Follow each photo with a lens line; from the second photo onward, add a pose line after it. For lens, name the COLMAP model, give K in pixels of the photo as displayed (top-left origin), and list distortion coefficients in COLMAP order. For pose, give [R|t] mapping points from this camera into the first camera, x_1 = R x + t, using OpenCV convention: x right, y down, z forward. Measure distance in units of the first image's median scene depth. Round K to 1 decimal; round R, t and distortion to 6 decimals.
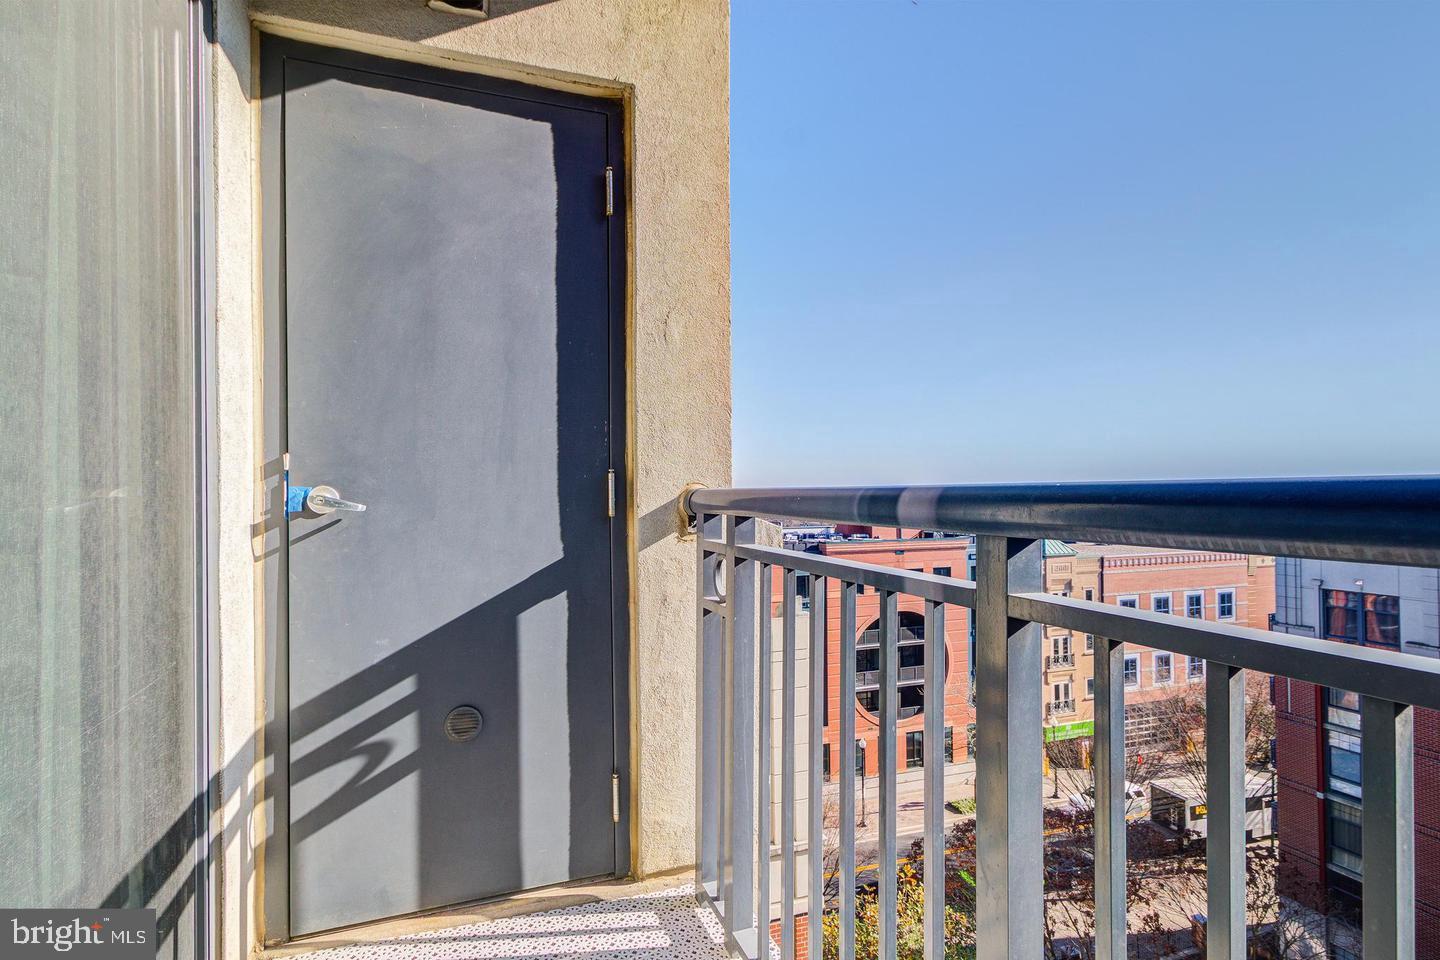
lens RADIAL K [[656.0, 0, 717.9], [0, 656.0, 485.7], [0, 0, 1]] dist [-0.005445, 0.002640]
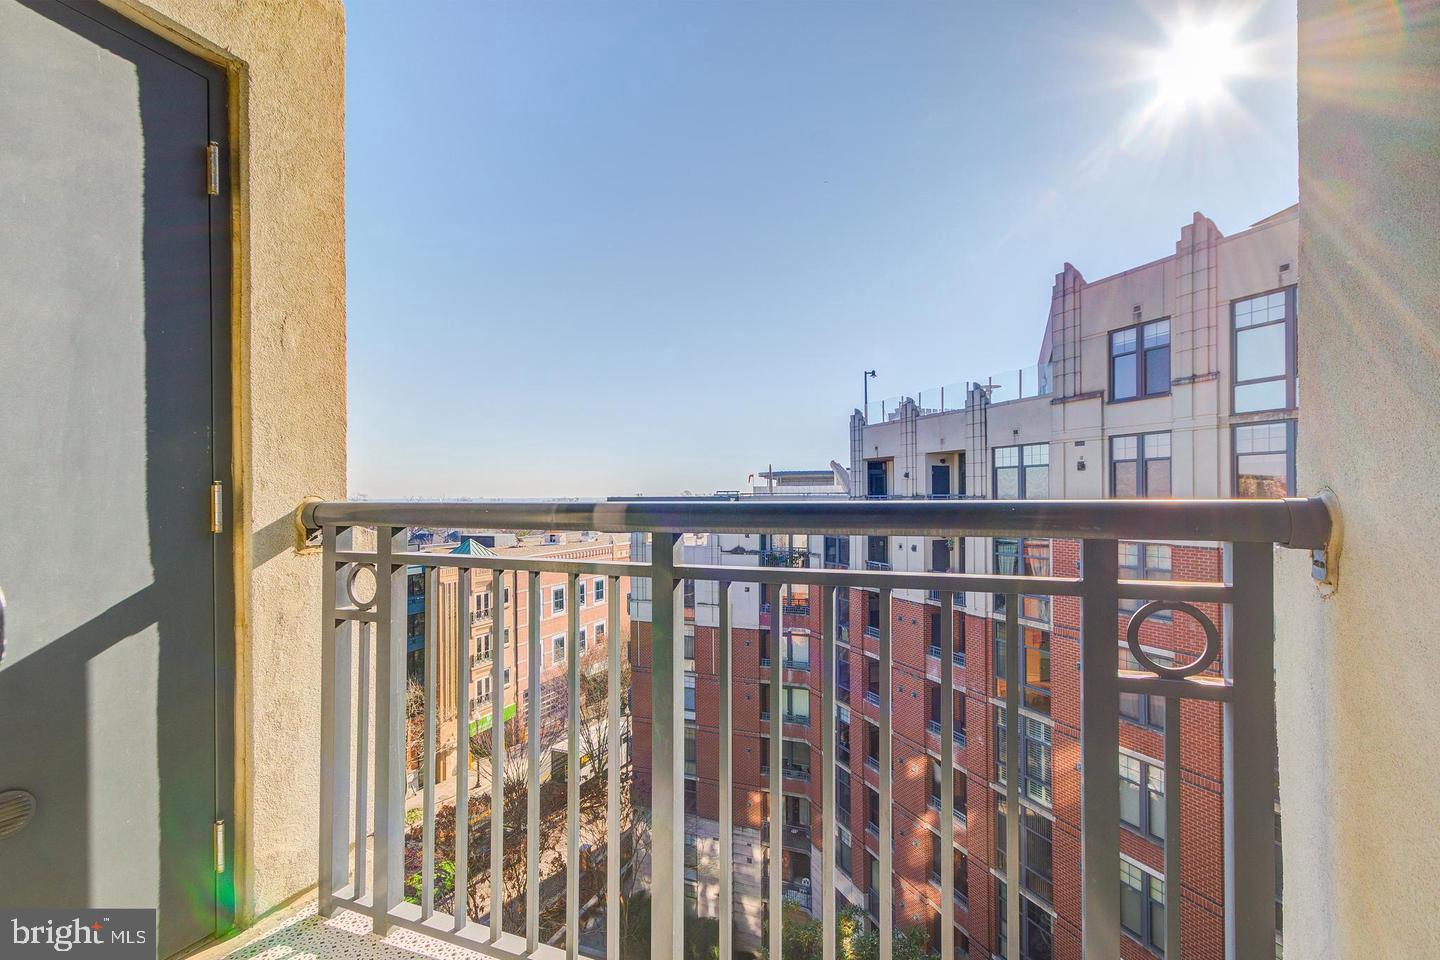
lens RADIAL K [[705.3, 0, 718.6], [0, 705.3, 489.3], [0, 0, 1]] dist [0.003067, 0.001062]
pose [[0.636993, 0.010788, 0.770794, -0.468602], [-0.006501, 0.999942, -0.008623, -0.009222], [-0.770842, 0.000482, 0.637026, -0.144731]]
